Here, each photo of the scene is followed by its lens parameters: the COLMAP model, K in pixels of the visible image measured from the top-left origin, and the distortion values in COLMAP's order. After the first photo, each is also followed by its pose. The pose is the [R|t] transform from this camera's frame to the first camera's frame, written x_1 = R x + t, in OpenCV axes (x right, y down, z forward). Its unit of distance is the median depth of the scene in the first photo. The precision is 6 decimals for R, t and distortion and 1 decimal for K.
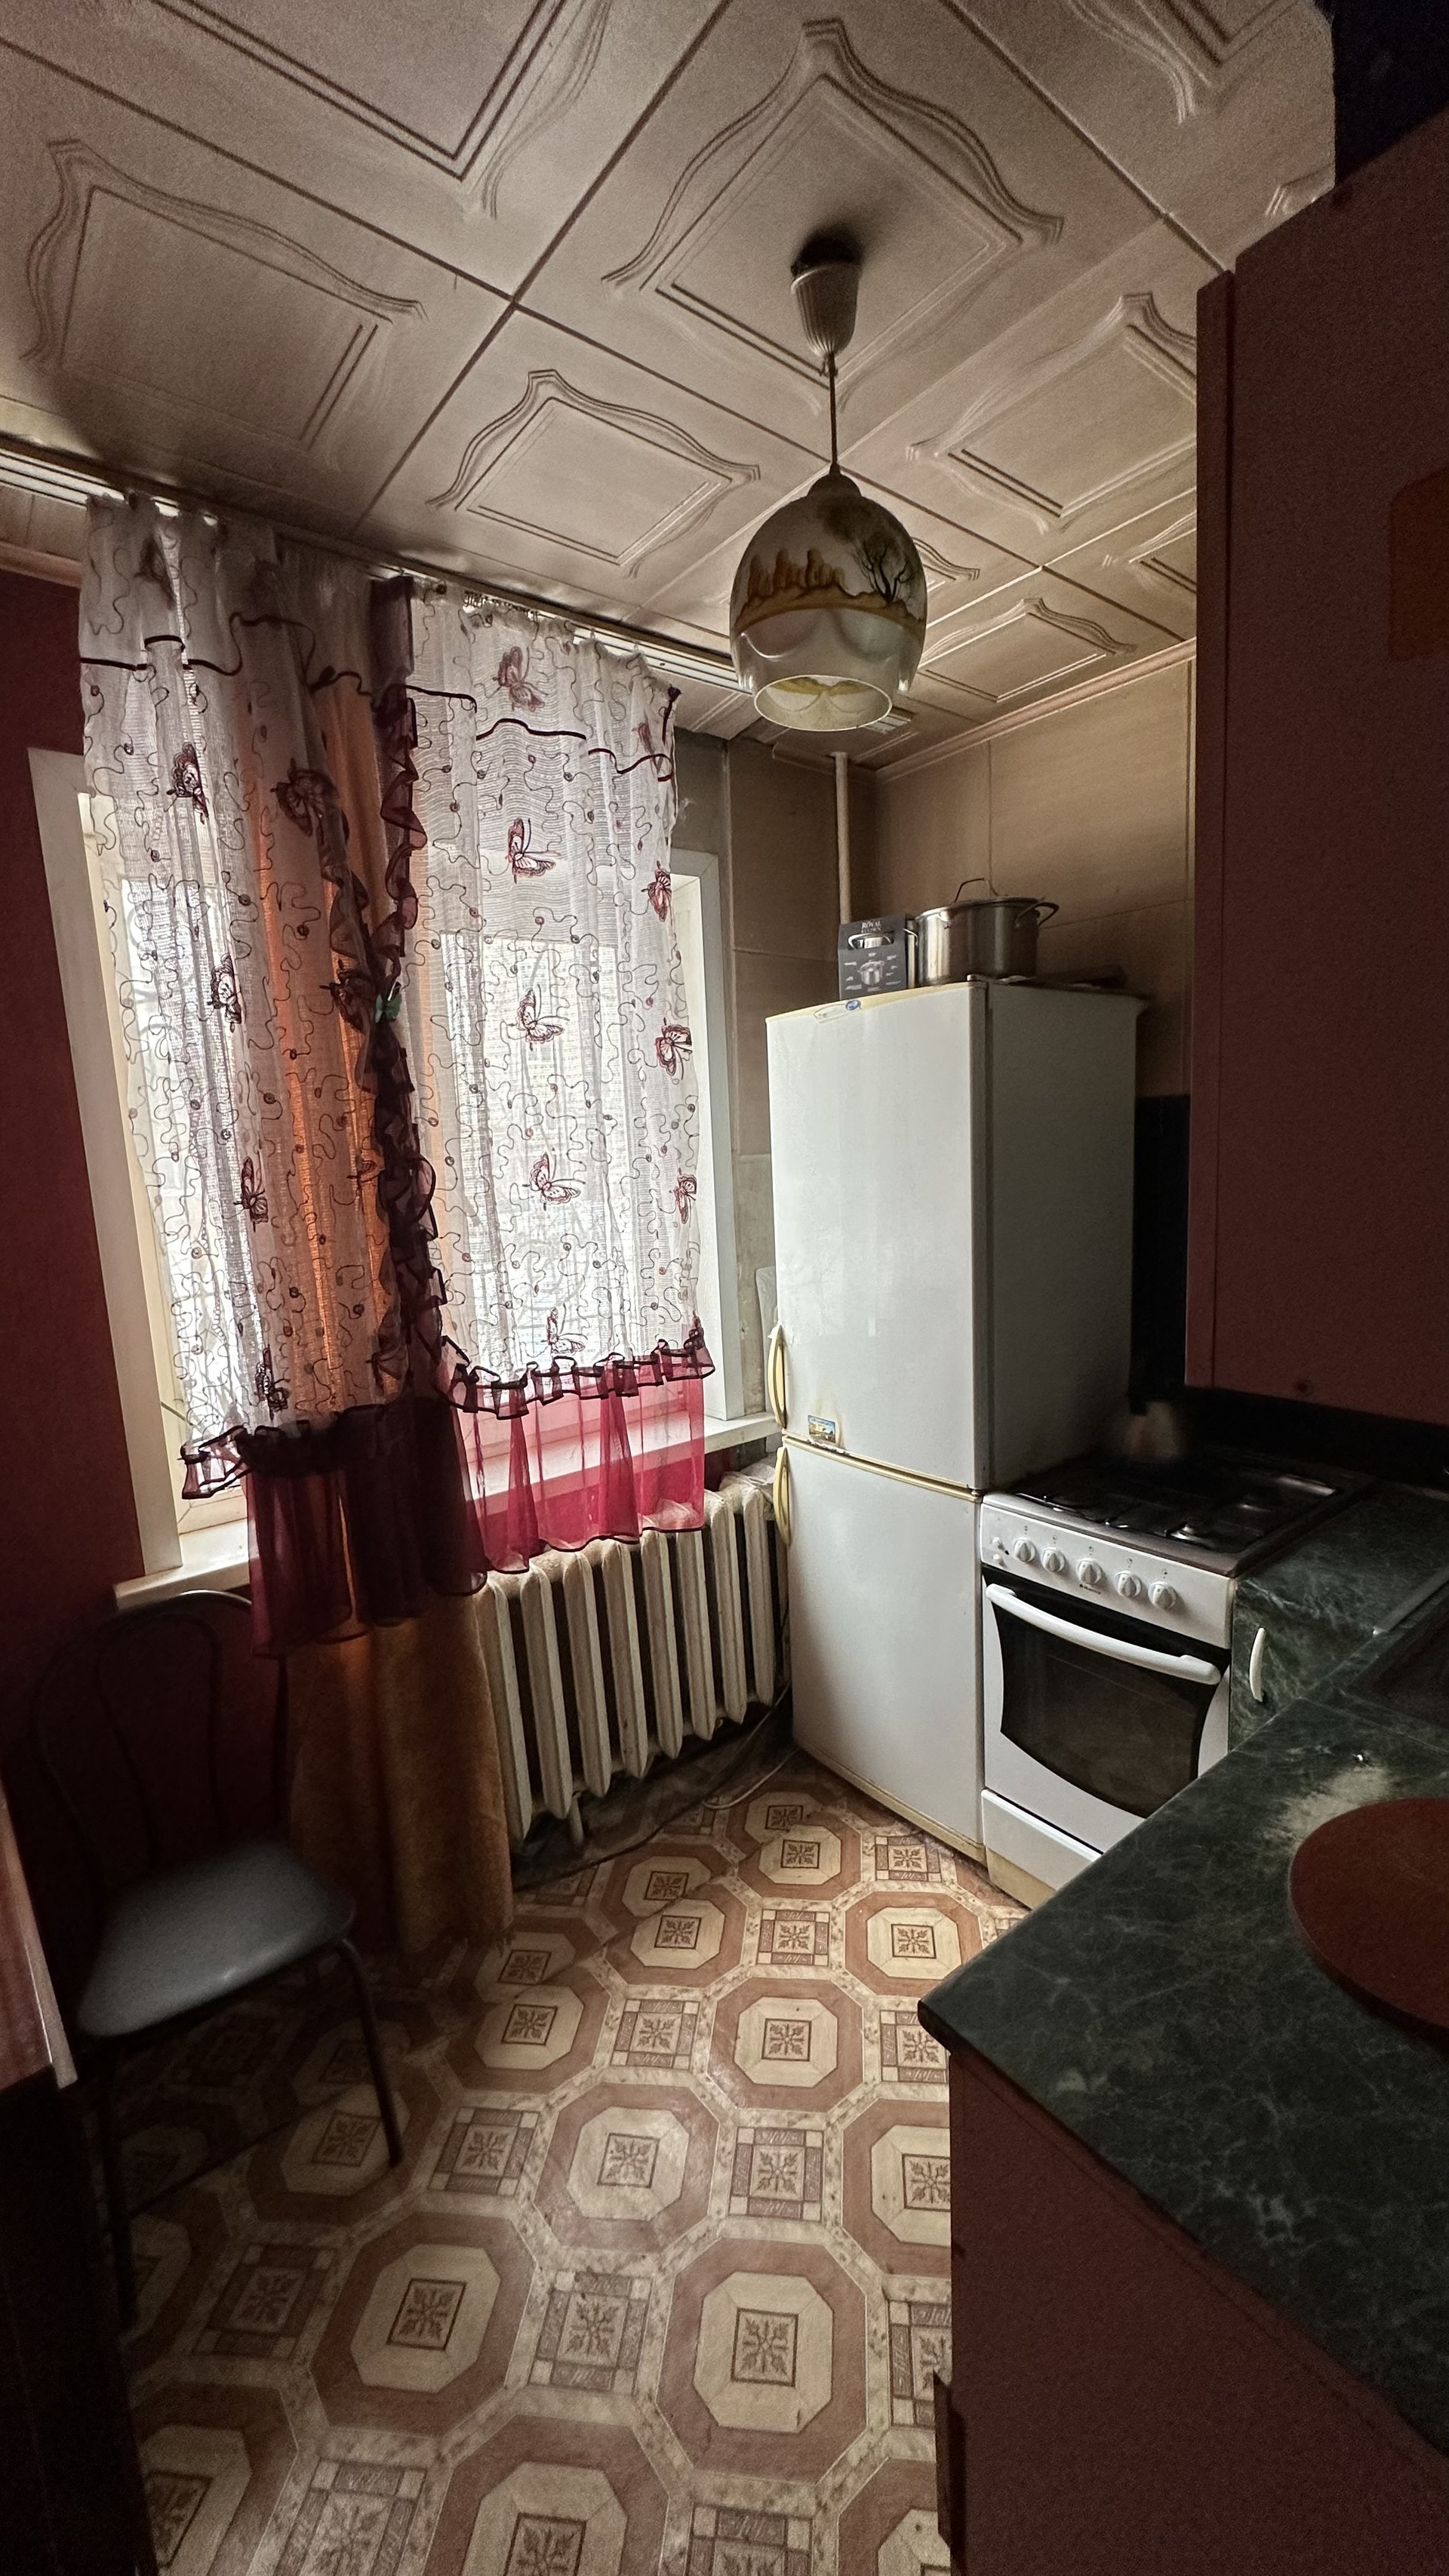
lens RADIAL K [[1022.8, 0, 729.0], [0, 1022.8, 1285.1], [0, 0, 1]] dist [-0.011433, -0.000433]
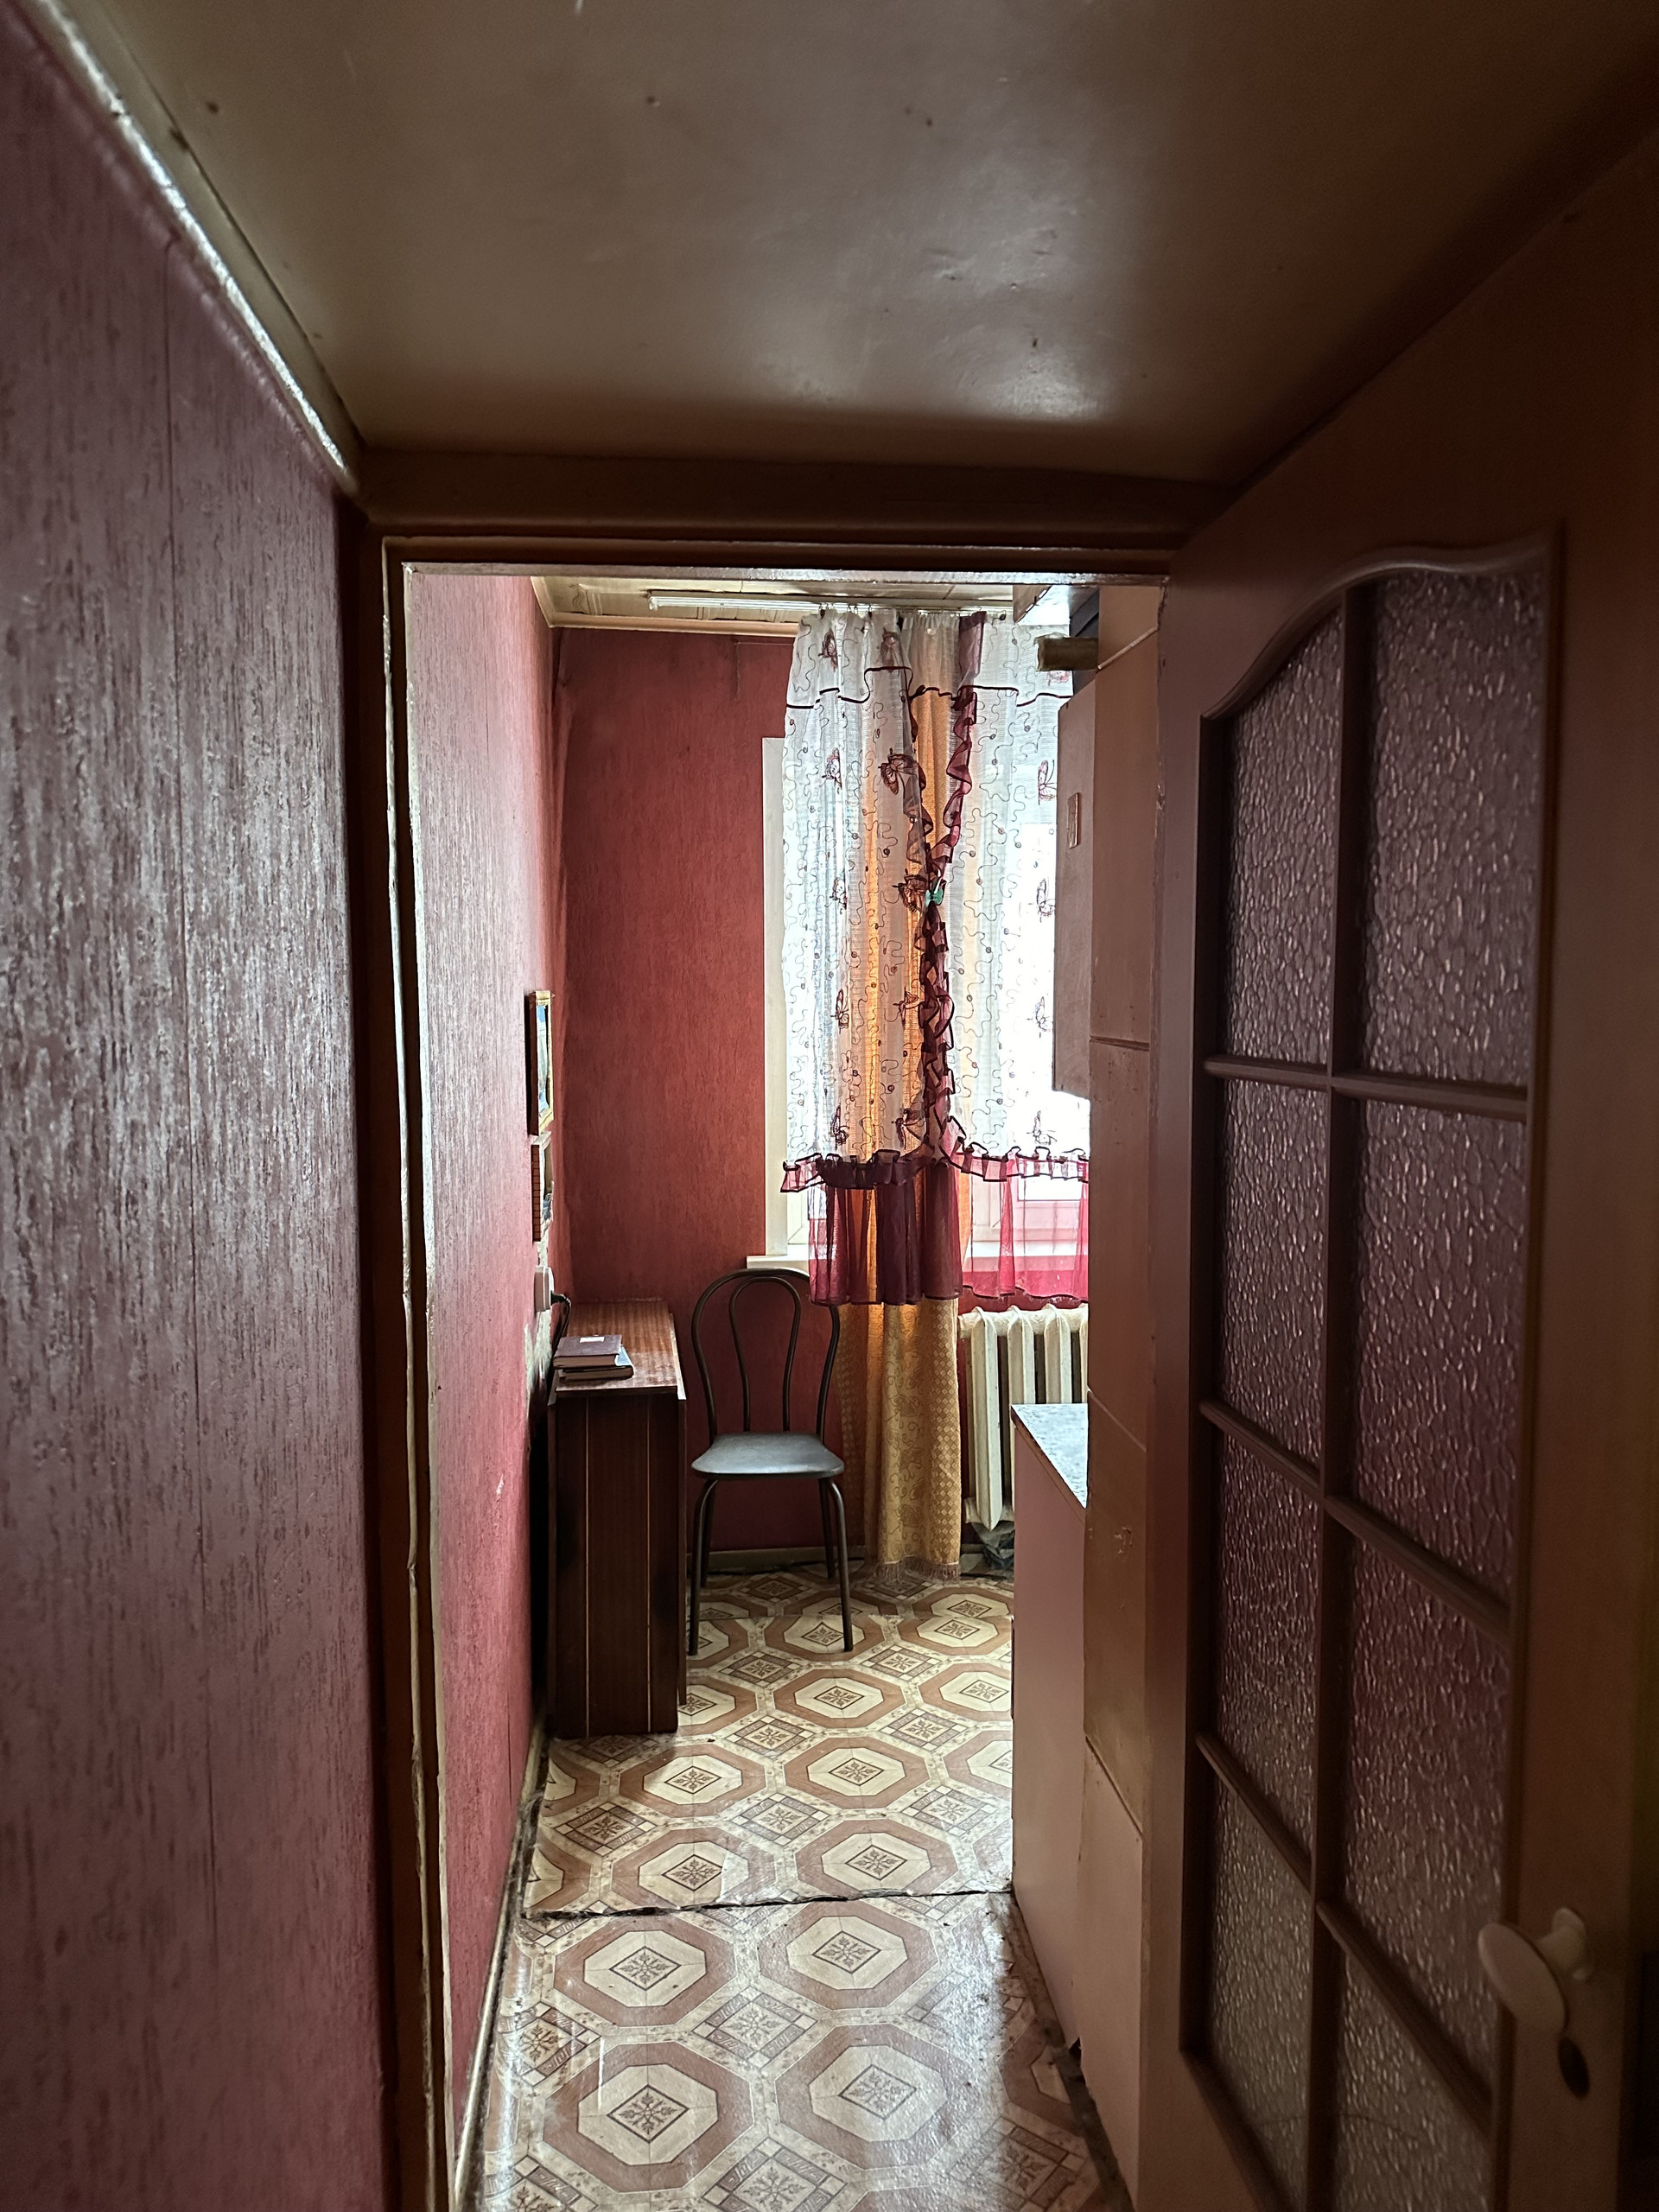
lens RADIAL K [[1542.6, 0, 828.2], [0, 1542.6, 1107.7], [0, 0, 1]] dist [0.003130, 0.000145]
pose [[0.844177, 0.093770, -0.527799, 0.766938], [-0.120027, 0.992648, -0.015619, 0.096775], [0.522454, 0.076535, 0.849226, -1.008949]]
